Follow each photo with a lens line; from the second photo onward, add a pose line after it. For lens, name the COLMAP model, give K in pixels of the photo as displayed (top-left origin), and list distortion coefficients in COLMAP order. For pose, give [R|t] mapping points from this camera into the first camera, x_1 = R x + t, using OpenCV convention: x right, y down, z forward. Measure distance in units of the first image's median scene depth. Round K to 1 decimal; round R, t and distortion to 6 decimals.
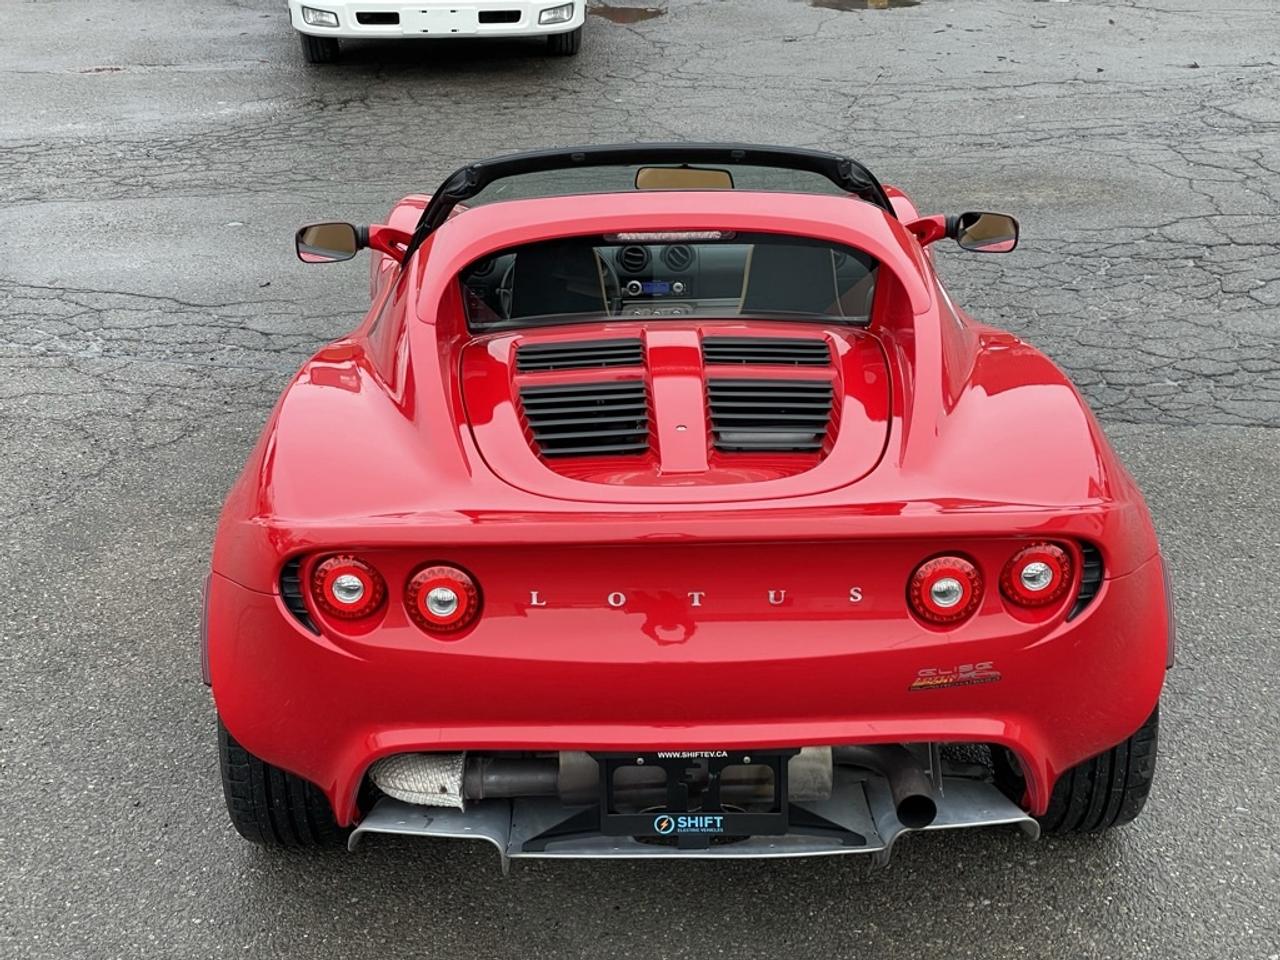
lens RADIAL K [[1906.1, 0, 624.9], [0, 1906.1, 453.1], [0, 0, 1]] dist [0.105681, 0.000000]
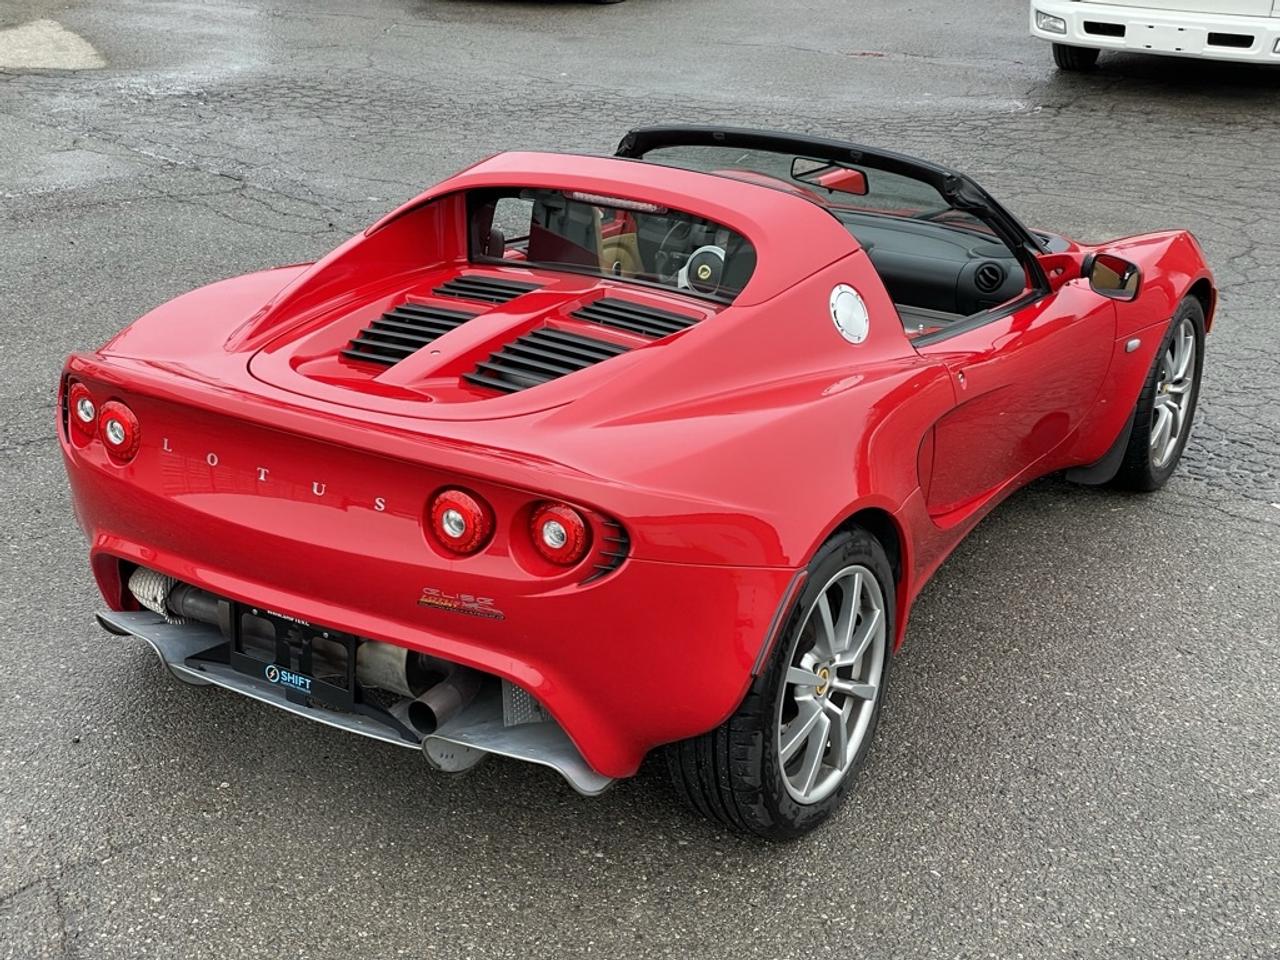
lens RADIAL K [[1906.1, 0, 635.3], [0, 1906.1, 474.5], [0, 0, 1]] dist [0.105681, 0.000000]
pose [[0.845948, 0.225774, -0.483113, 0.730452], [-0.223459, 0.972658, 0.063269, -0.043412], [0.484188, 0.054434, 0.873269, 0.094418]]
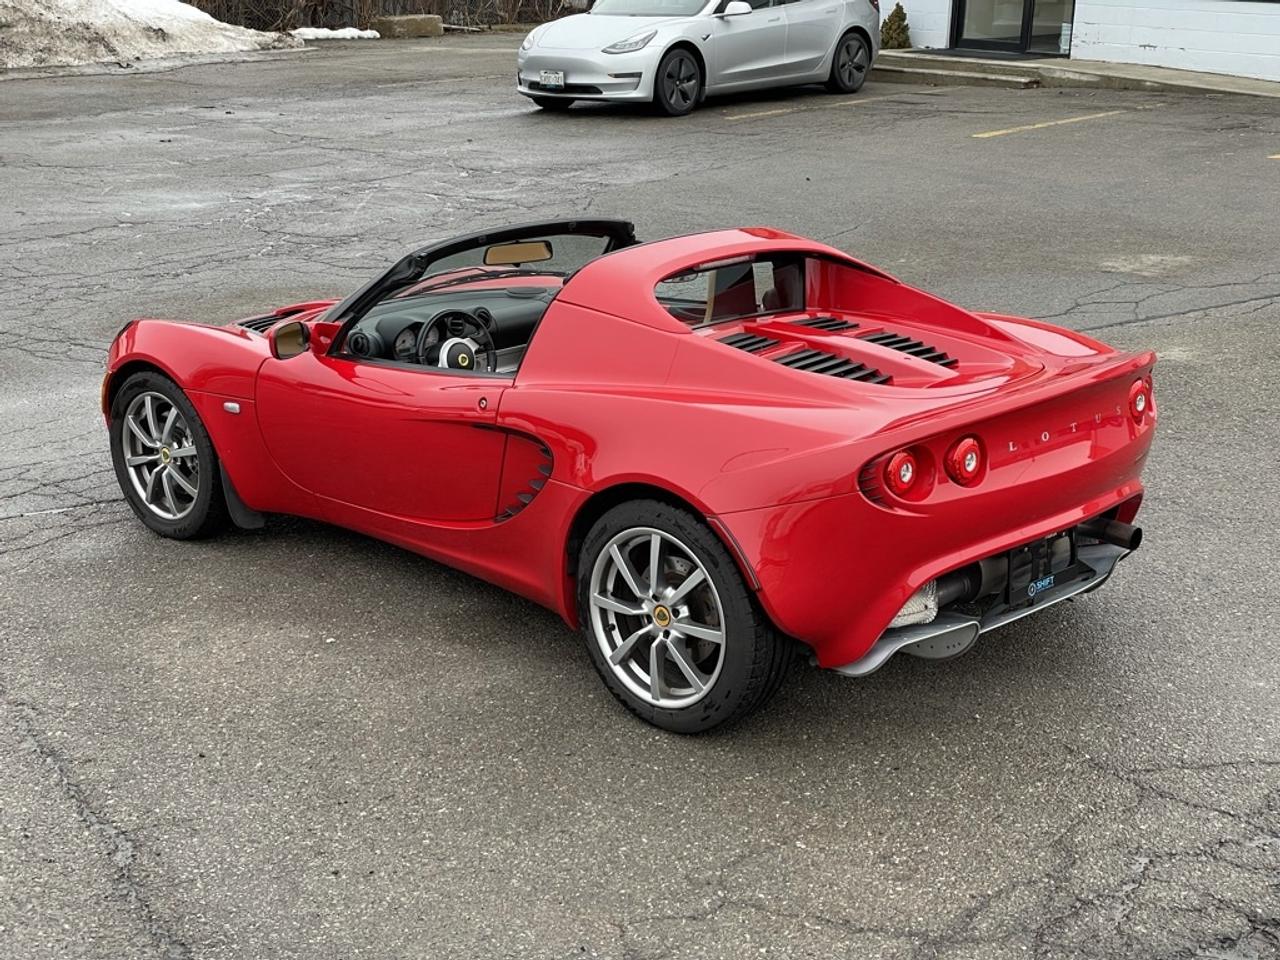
lens RADIAL K [[1906.1, 0, 620.0], [0, 1906.1, 455.7], [0, 0, 1]] dist [0.105681, 0.000000]
pose [[0.701380, -0.181449, 0.689306, -1.274054], [0.241838, 0.970272, 0.009335, -0.008738], [-0.670508, 0.160153, 0.724410, 0.071224]]
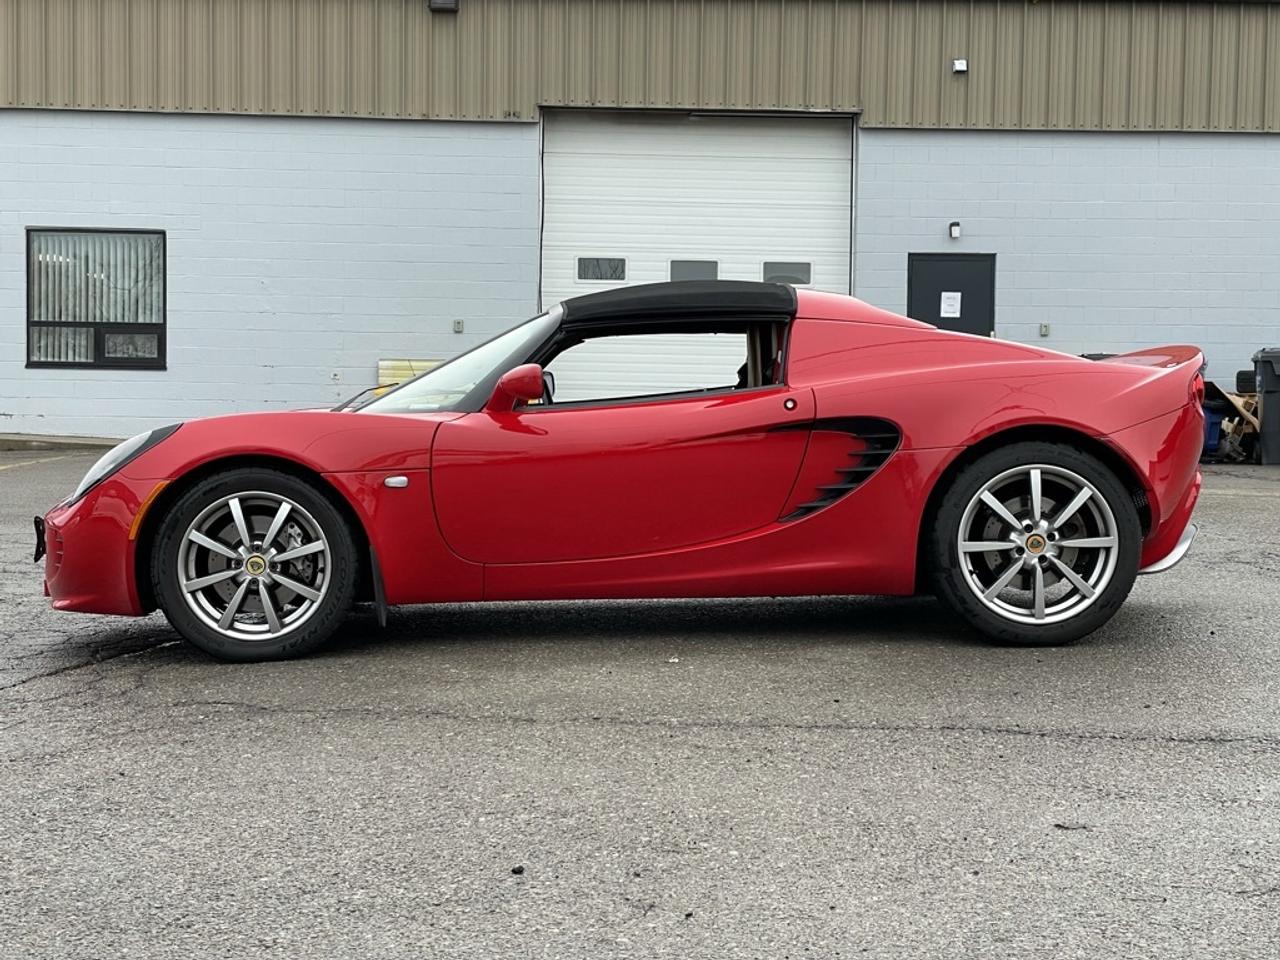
lens RADIAL K [[1906.1, 0, 648.2], [0, 1906.1, 485.7], [0, 0, 1]] dist [0.105681, 0.000000]
pose [[-0.031077, -0.035667, 0.998880, -1.984486], [0.362855, 0.930781, 0.044524, -0.121850], [-0.931327, 0.363832, -0.015984, 1.516030]]
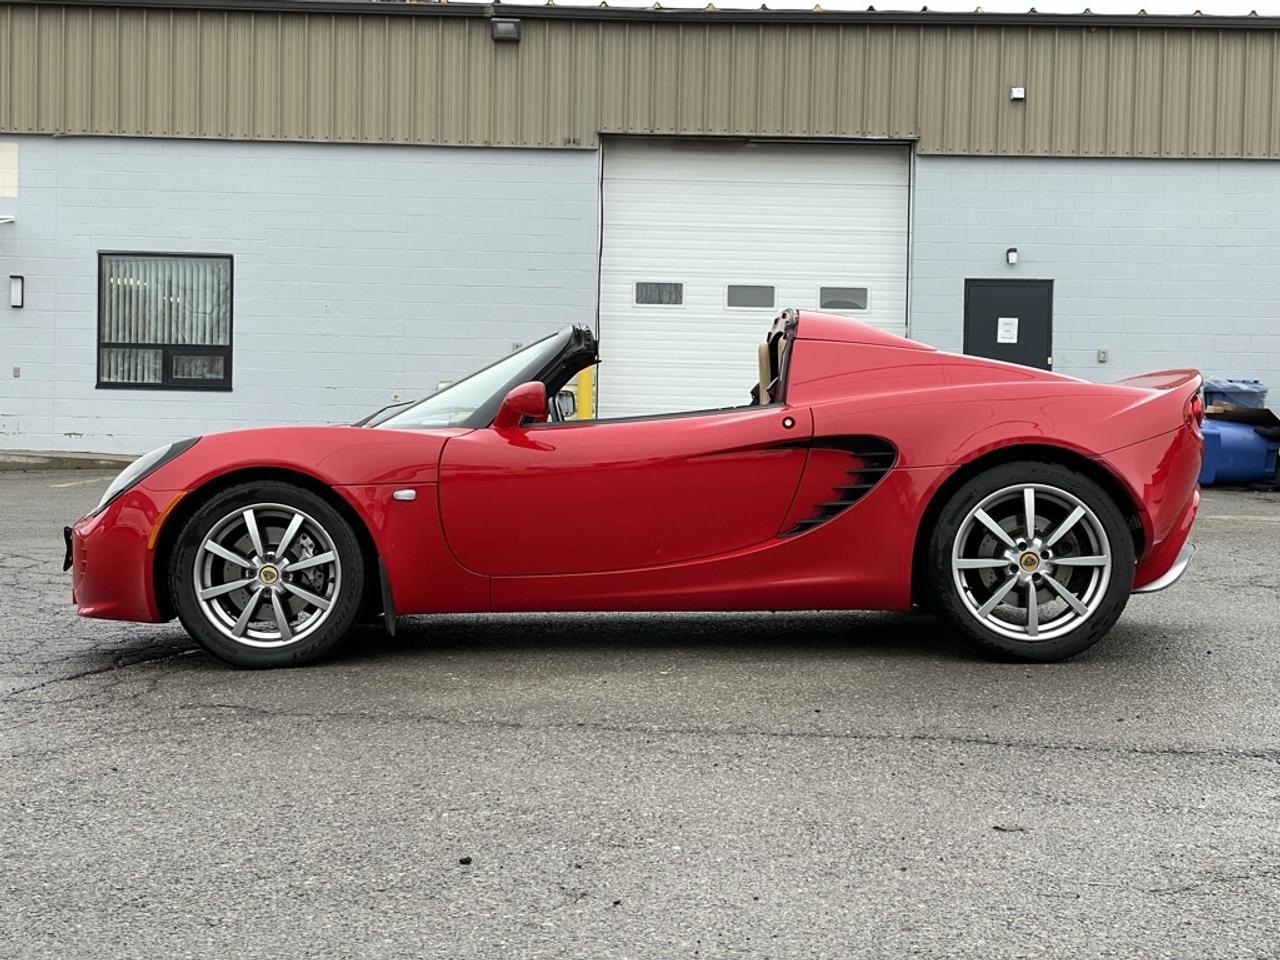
lens RADIAL K [[1906.1, 0, 644.4], [0, 1906.1, 469.7], [0, 0, 1]] dist [0.105681, 0.000000]
pose [[0.010358, -0.014047, 0.999848, -2.031101], [0.356096, 0.934402, 0.009439, -0.089652], [-0.934392, 0.355944, 0.014680, 1.454572]]
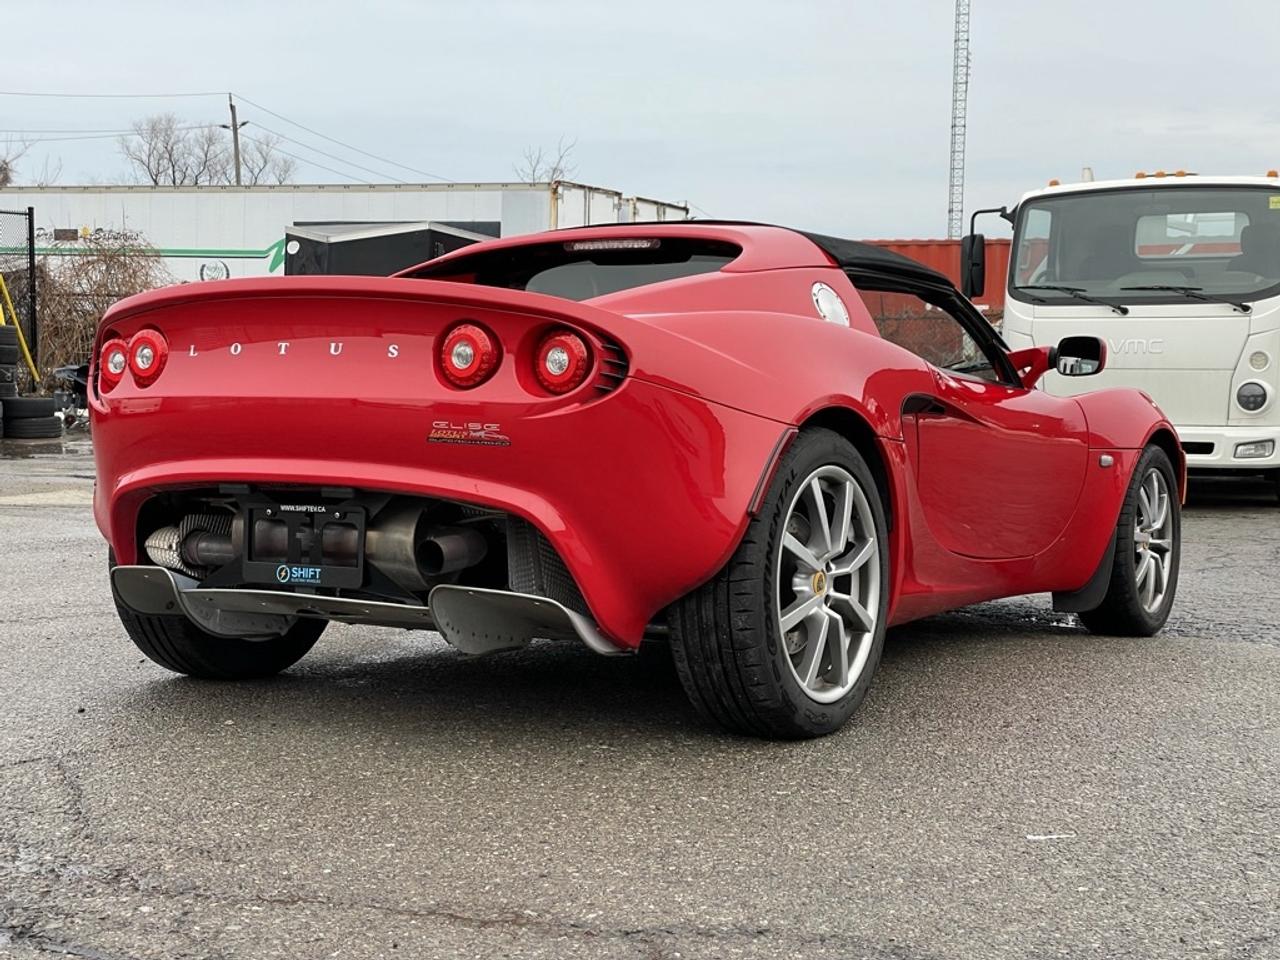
lens RADIAL K [[1906.1, 0, 647.5], [0, 1906.1, 485.3], [0, 0, 1]] dist [0.105681, 0.000000]
pose [[0.851325, 0.045900, -0.522627, 0.821825], [-0.204880, 0.946152, -0.250640, 0.390643], [0.482980, 0.320452, 0.814887, 0.130024]]
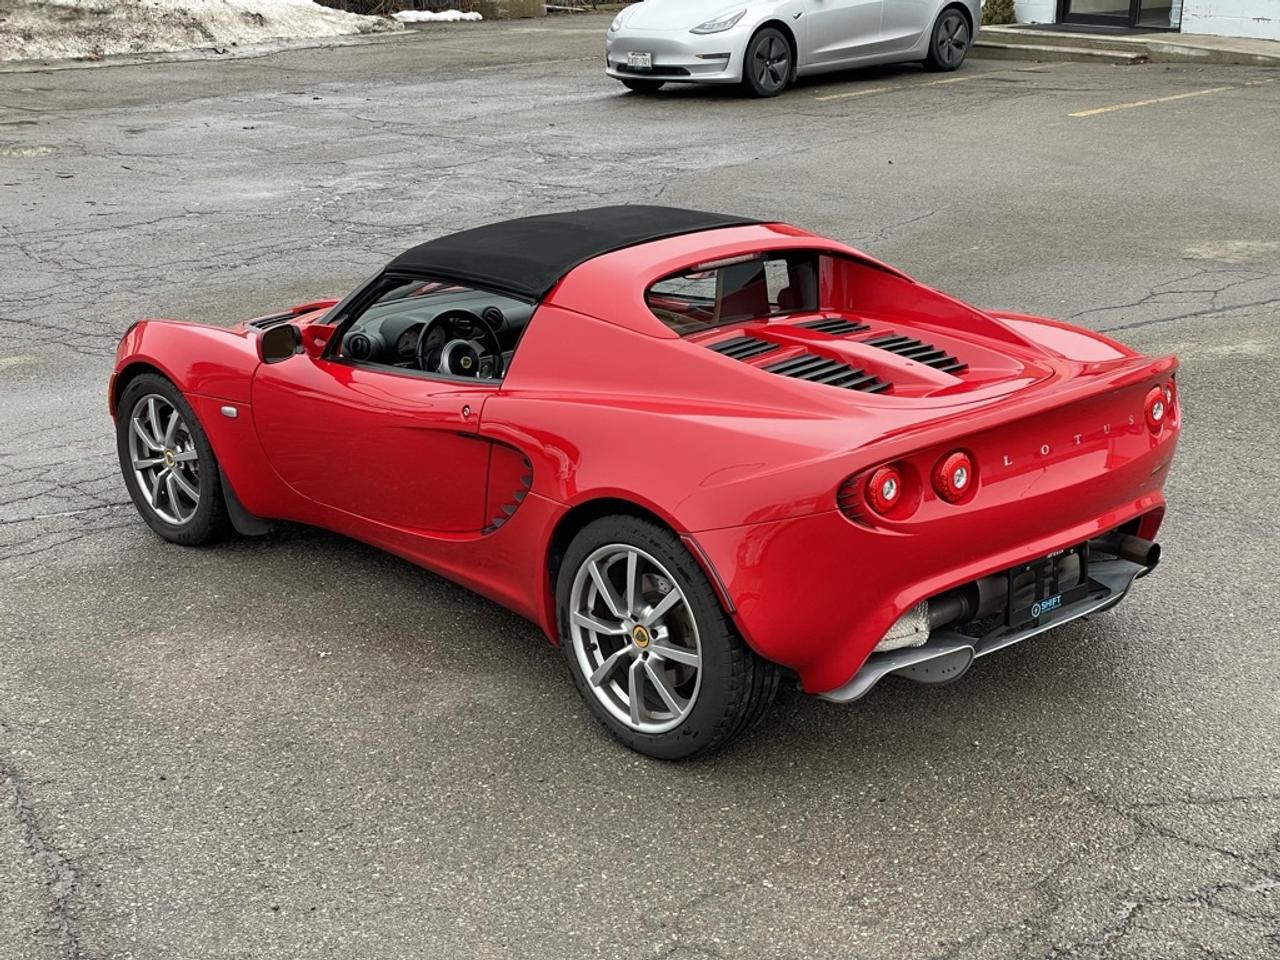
lens RADIAL K [[1906.1, 0, 639.6], [0, 1906.1, 477.2], [0, 0, 1]] dist [0.105681, 0.000000]
pose [[0.738560, -0.194779, 0.645438, -1.139268], [0.240936, 0.970390, 0.017145, -0.005232], [-0.629666, 0.142847, 0.763620, 0.045653]]
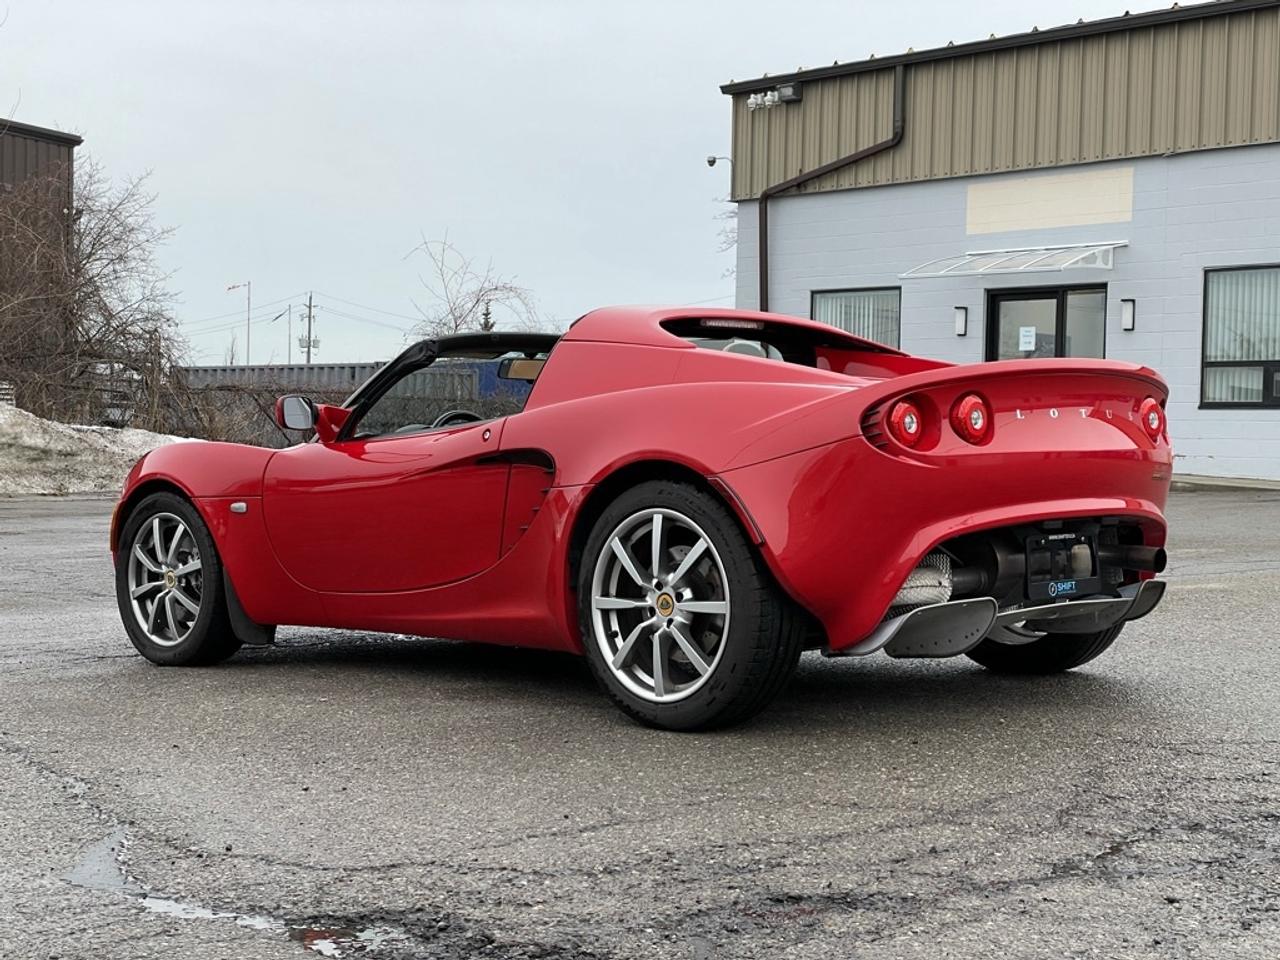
lens RADIAL K [[1906.1, 0, 649.5], [0, 1906.1, 469.9], [0, 0, 1]] dist [0.105681, 0.000000]
pose [[0.710389, 0.000886, 0.703809, -1.259323], [0.246162, 0.936527, -0.249642, 0.402555], [-0.659357, 0.350593, 0.665080, 0.174168]]
